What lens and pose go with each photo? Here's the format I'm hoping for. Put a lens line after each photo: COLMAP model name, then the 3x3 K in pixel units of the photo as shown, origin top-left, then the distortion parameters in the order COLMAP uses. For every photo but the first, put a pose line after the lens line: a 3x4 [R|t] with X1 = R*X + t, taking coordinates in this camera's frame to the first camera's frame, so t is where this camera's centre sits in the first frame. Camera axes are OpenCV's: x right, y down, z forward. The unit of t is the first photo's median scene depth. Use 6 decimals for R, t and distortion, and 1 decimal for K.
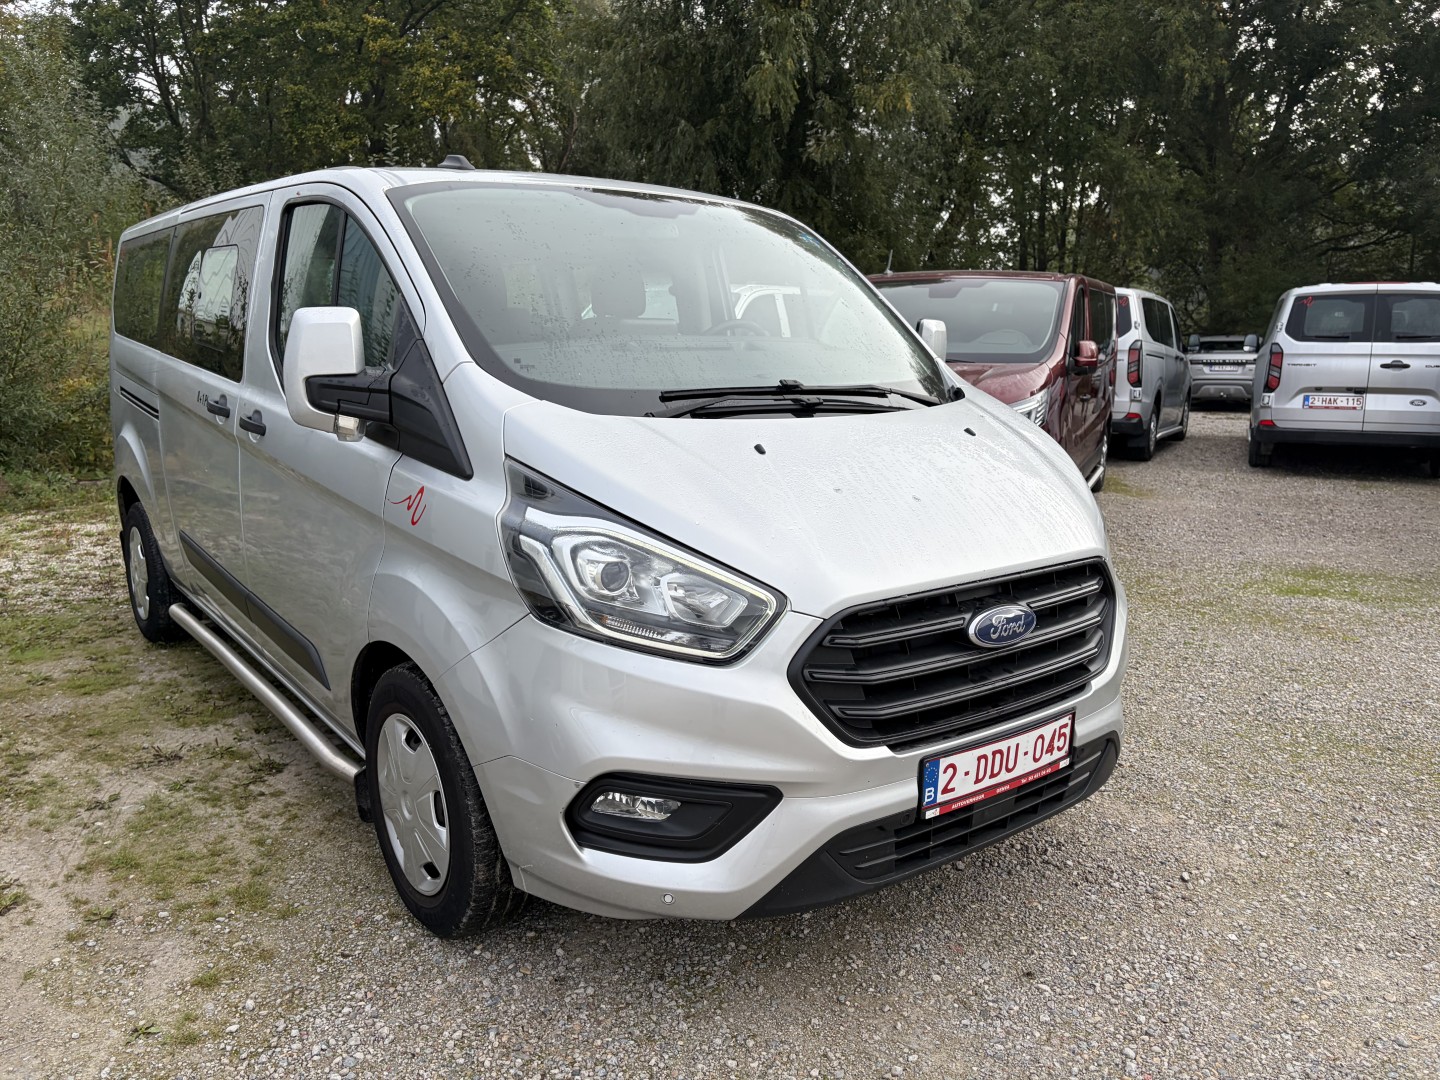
lens RADIAL K [[1081.5, 0, 722.1], [0, 1081.5, 525.7], [0, 0, 1]] dist [0.064948, -0.065557]
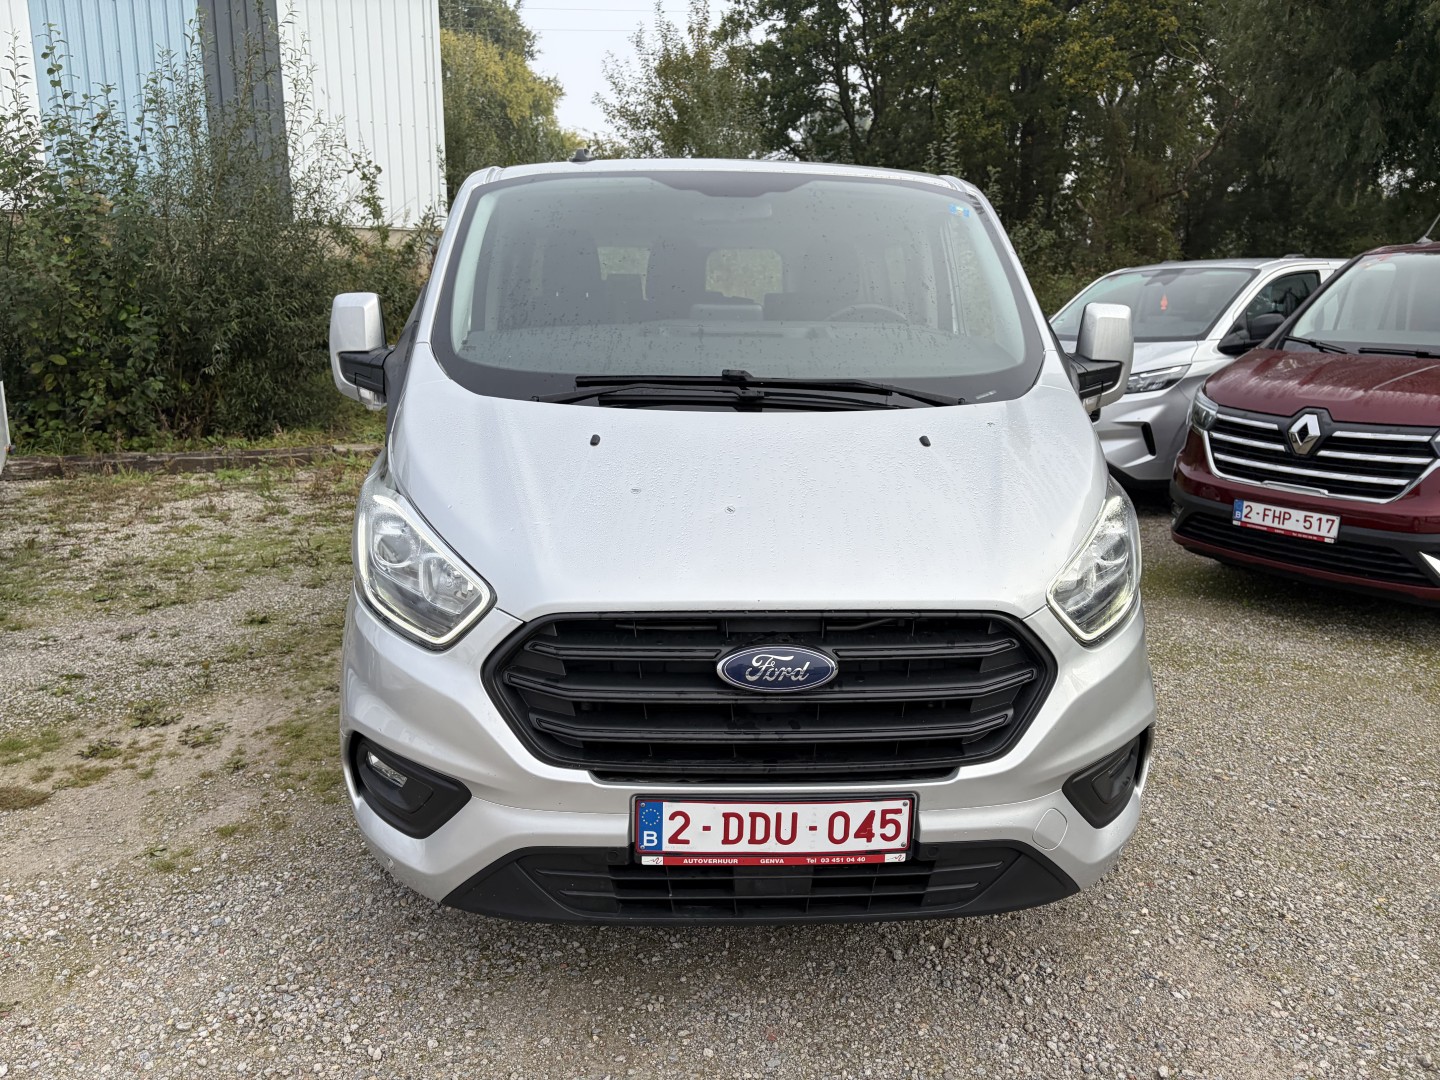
lens RADIAL K [[1081.5, 0, 716.6], [0, 1081.5, 524.8], [0, 0, 1]] dist [0.064948, -0.065557]
pose [[0.826352, 0.115194, -0.551247, 0.631961], [-0.107723, 0.993114, 0.046048, -0.049975], [0.552756, 0.021330, 0.833070, 0.256293]]
